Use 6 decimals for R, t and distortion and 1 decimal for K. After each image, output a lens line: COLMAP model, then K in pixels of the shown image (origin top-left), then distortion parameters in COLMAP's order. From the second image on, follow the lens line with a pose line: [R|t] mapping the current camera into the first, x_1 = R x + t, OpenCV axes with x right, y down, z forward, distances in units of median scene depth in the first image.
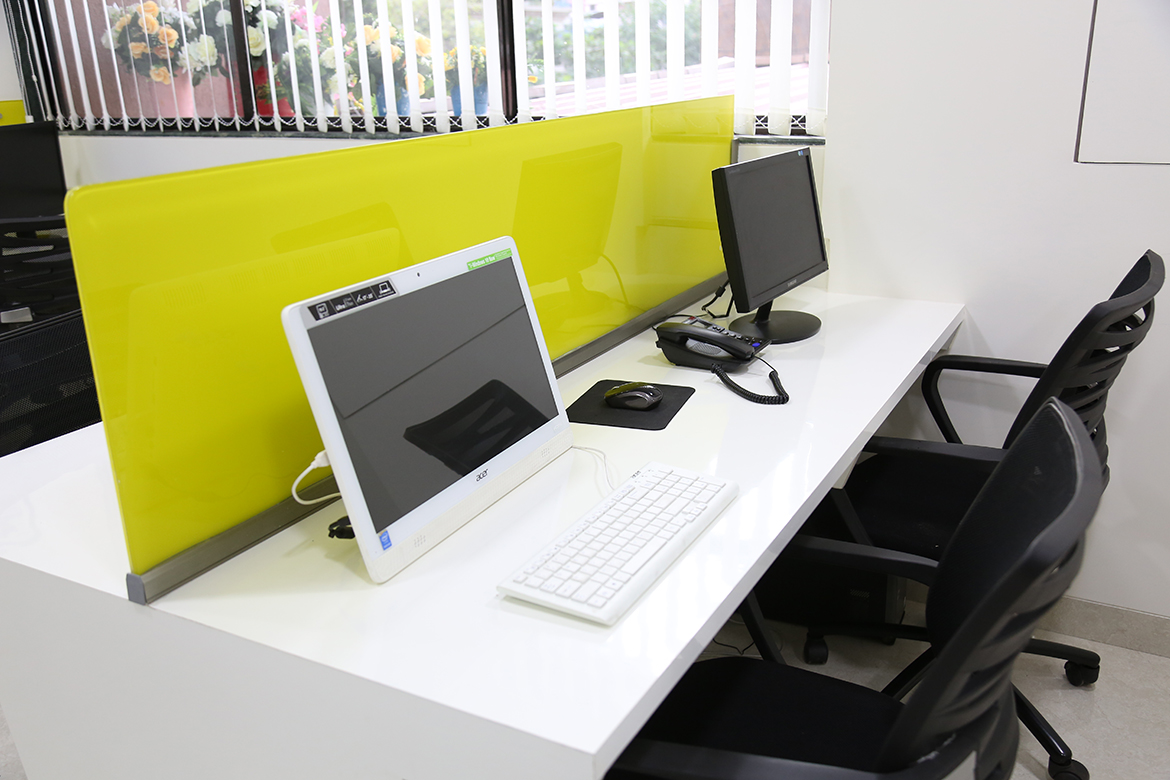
lens RADIAL K [[1039.6, 0, 590.8], [0, 1039.6, 390.9], [0, 0, 1]] dist [-0.015709, 0.009050]
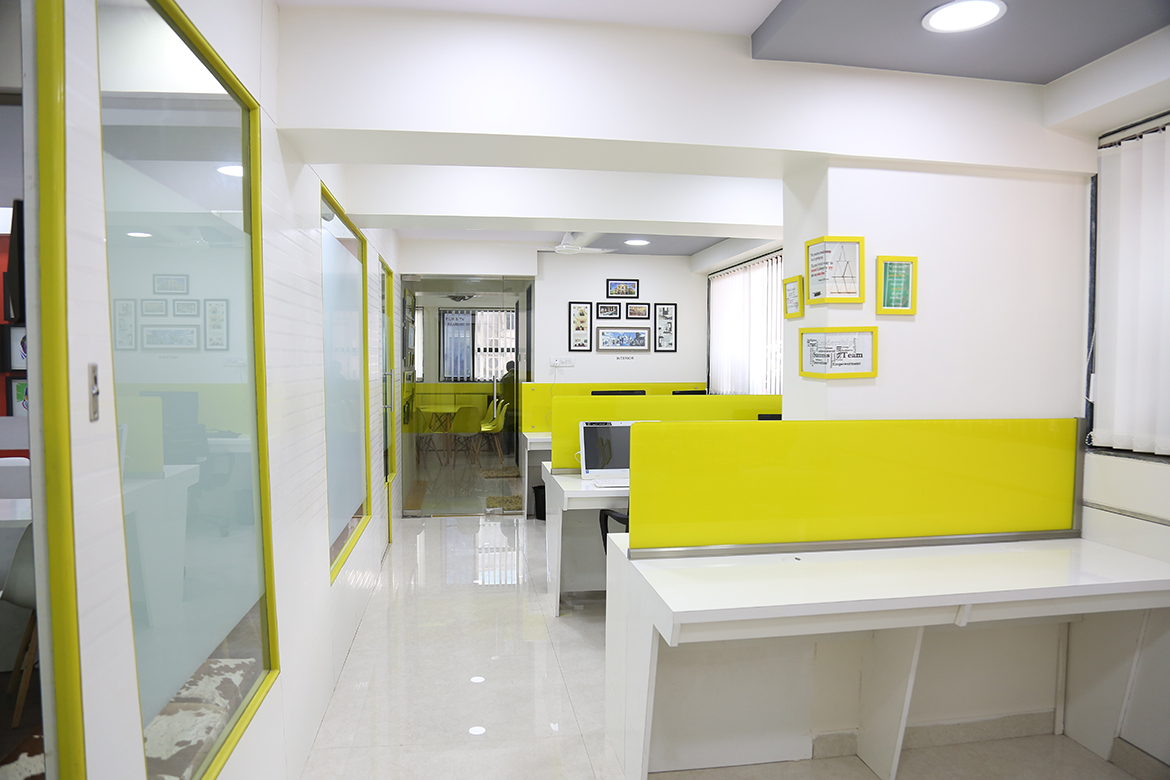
lens RADIAL K [[788.2, 0, 579.3], [0, 788.2, 392.4], [0, 0, 1]] dist [-0.128506, 0.065334]
pose [[0.606944, 0.061928, -0.792328, 1.635838], [-0.268438, 0.954343, -0.131040, 0.173020], [0.748037, 0.292225, 0.595857, -0.812097]]
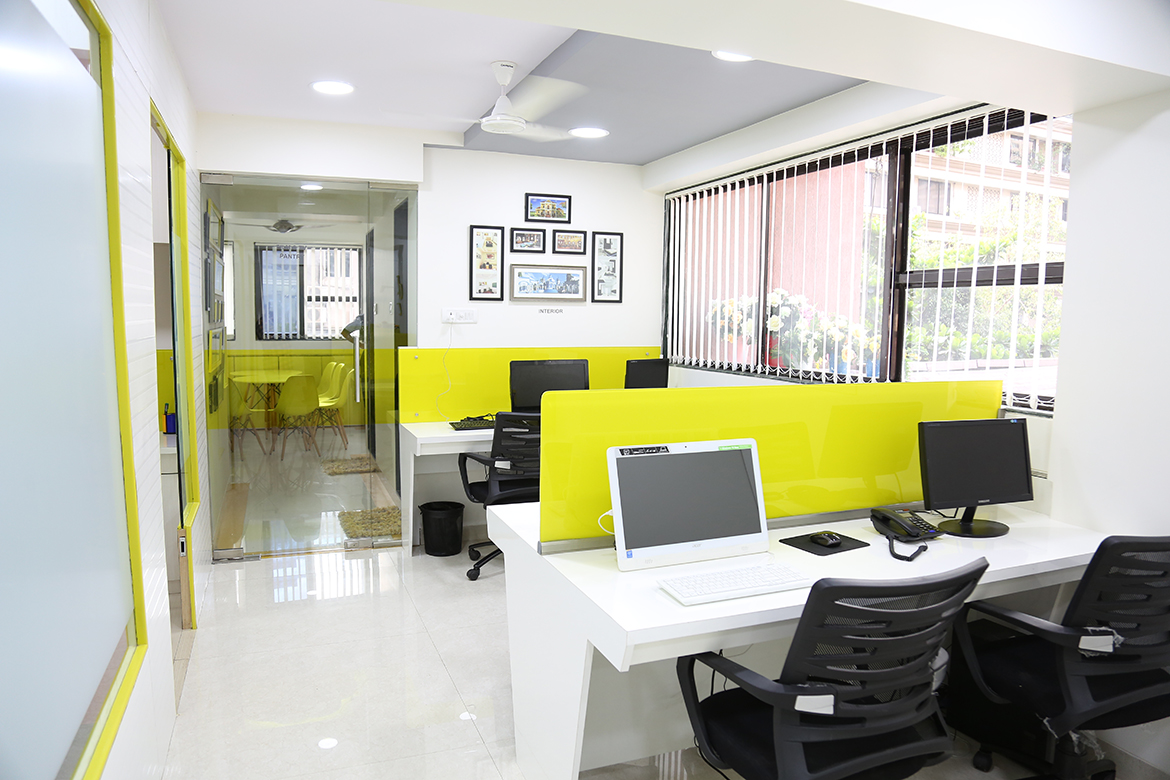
lens RADIAL K [[788.2, 0, 585.5], [0, 788.2, 396.3], [0, 0, 1]] dist [-0.128506, 0.065334]
pose [[0.775080, 0.104163, -0.623219, 0.471204], [-0.231588, 0.964513, -0.126813, 0.030438], [0.587894, 0.242620, 0.771697, -0.292166]]
